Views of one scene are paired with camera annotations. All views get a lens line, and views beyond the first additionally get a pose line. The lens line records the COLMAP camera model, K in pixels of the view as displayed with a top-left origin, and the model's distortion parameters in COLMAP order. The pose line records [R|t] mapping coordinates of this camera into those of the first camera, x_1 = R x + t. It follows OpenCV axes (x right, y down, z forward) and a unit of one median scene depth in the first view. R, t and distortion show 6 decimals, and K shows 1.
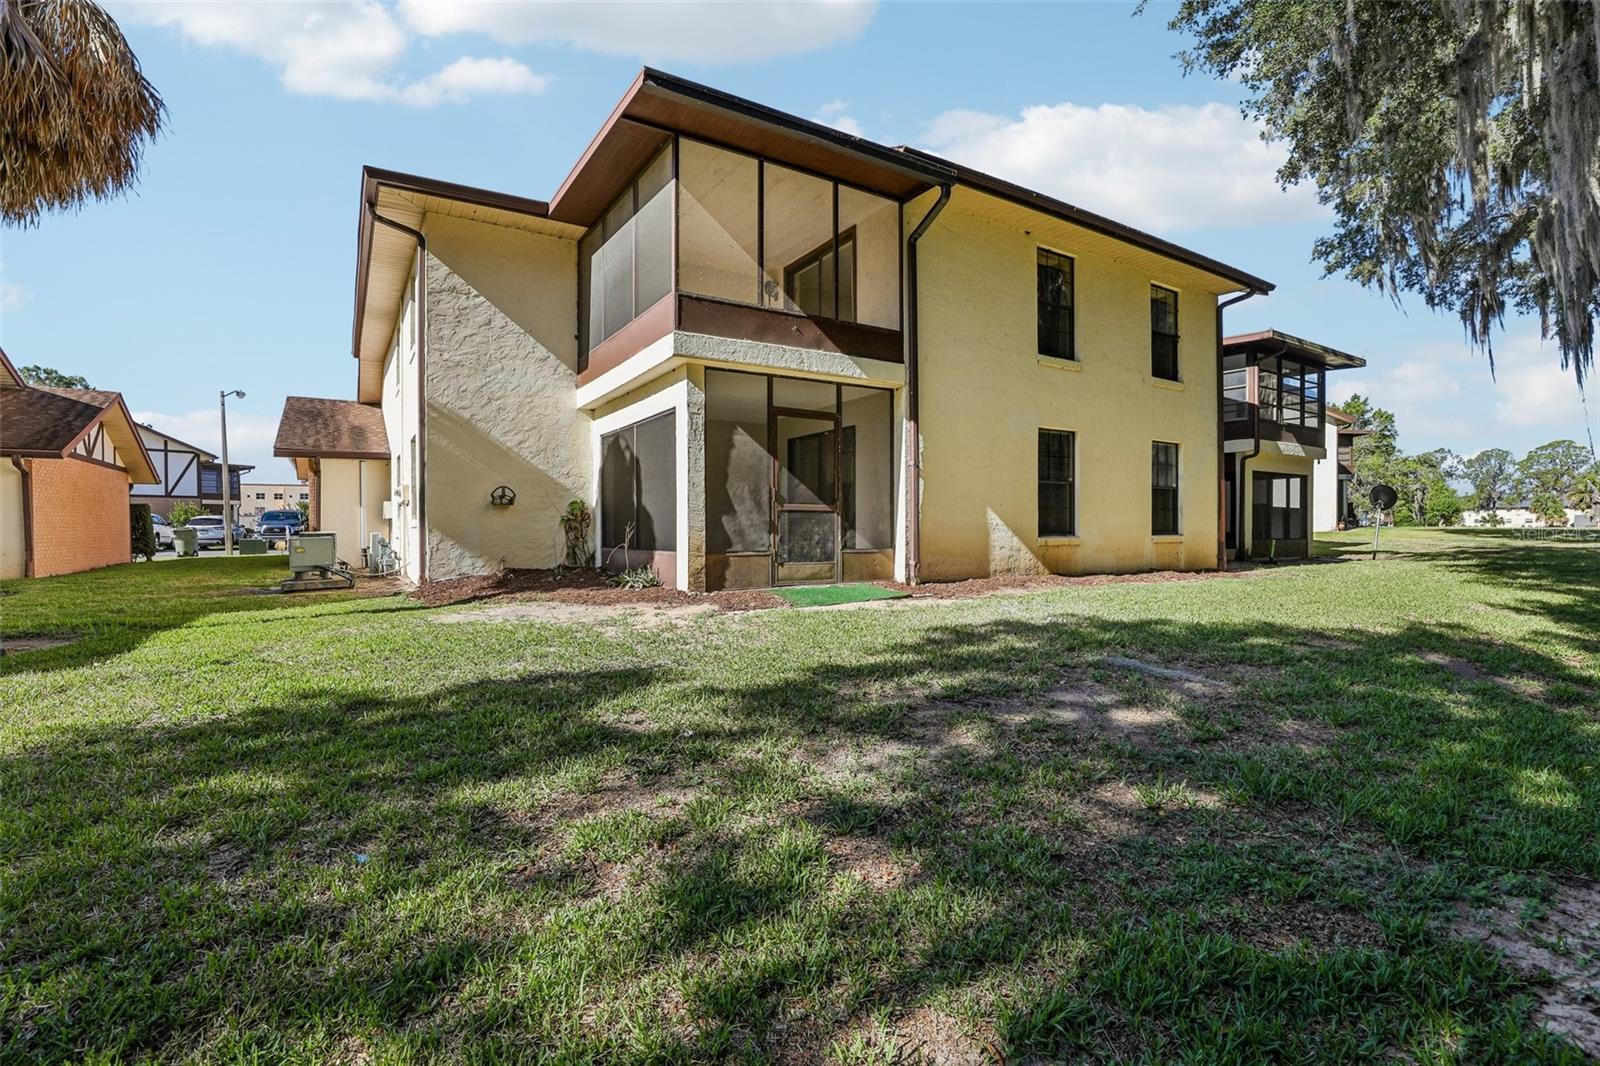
lens RADIAL K [[731.9, 0, 801.4], [0, 731.9, 525.2], [0, 0, 1]] dist [-0.041792, 0.013622]
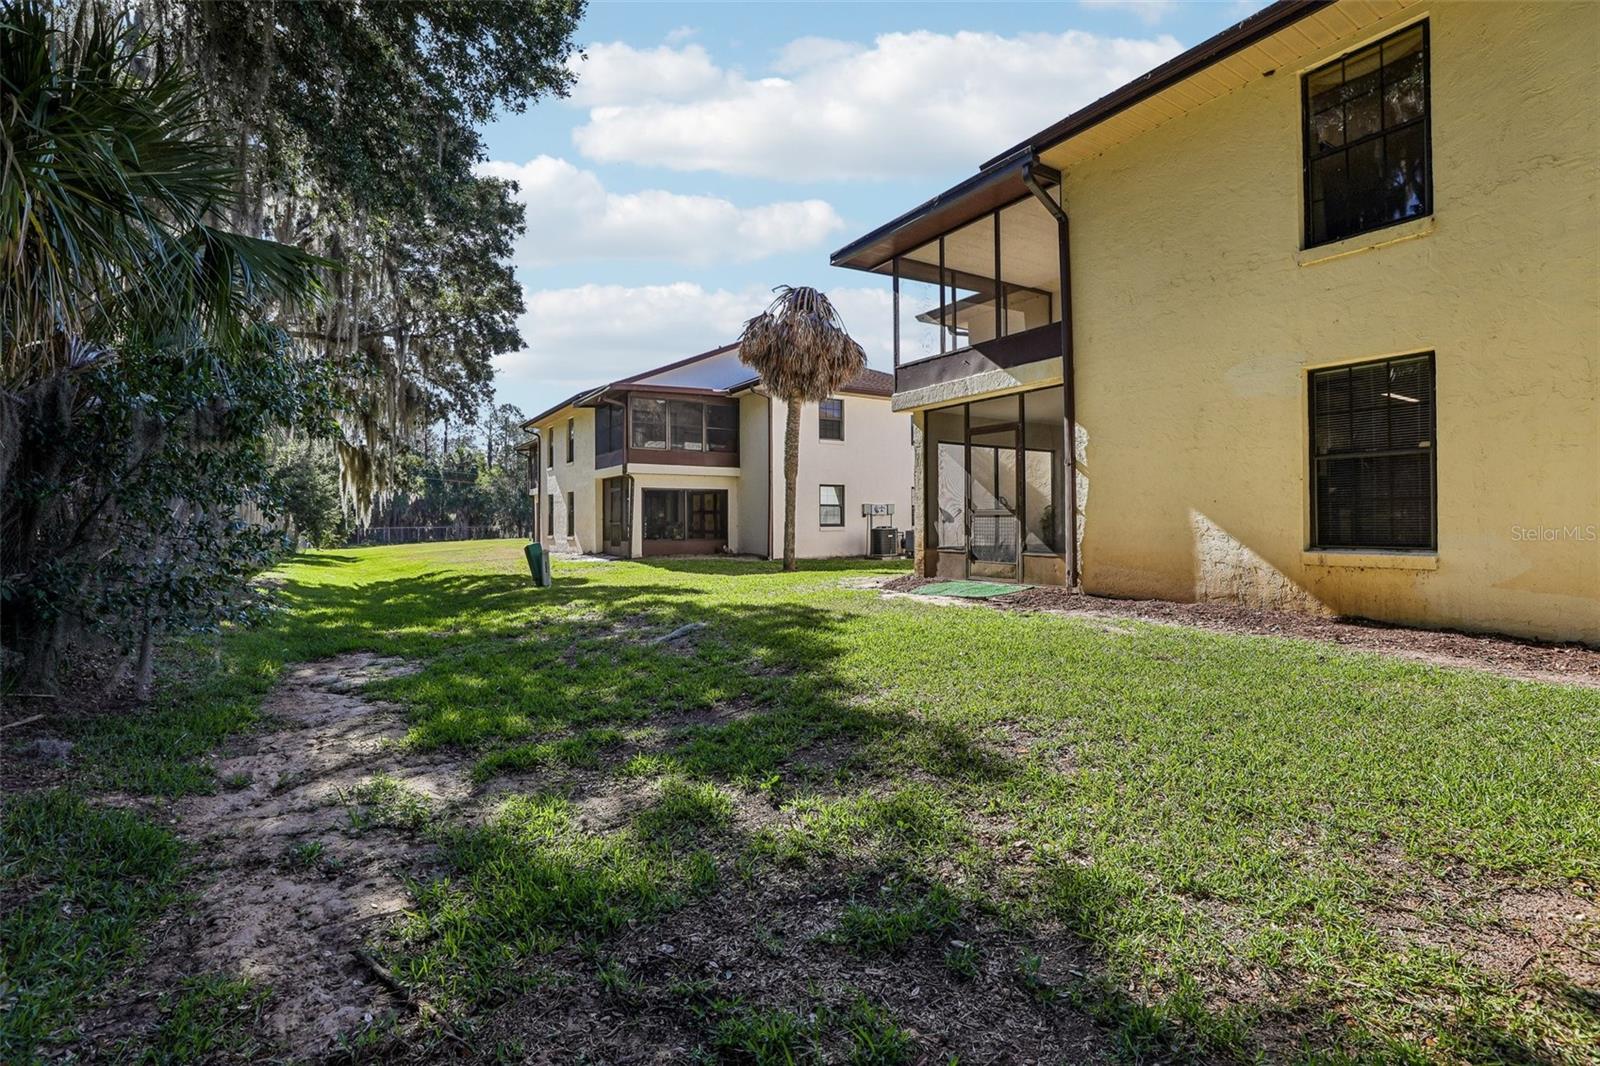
lens RADIAL K [[731.9, 0, 801.4], [0, 731.9, 525.2], [0, 0, 1]] dist [-0.041792, 0.013622]
pose [[0.010305, -0.003734, -0.999940, 1.014387], [-0.011965, 0.999921, -0.003857, 0.002626], [0.999875, 0.012004, 0.010260, 0.633115]]
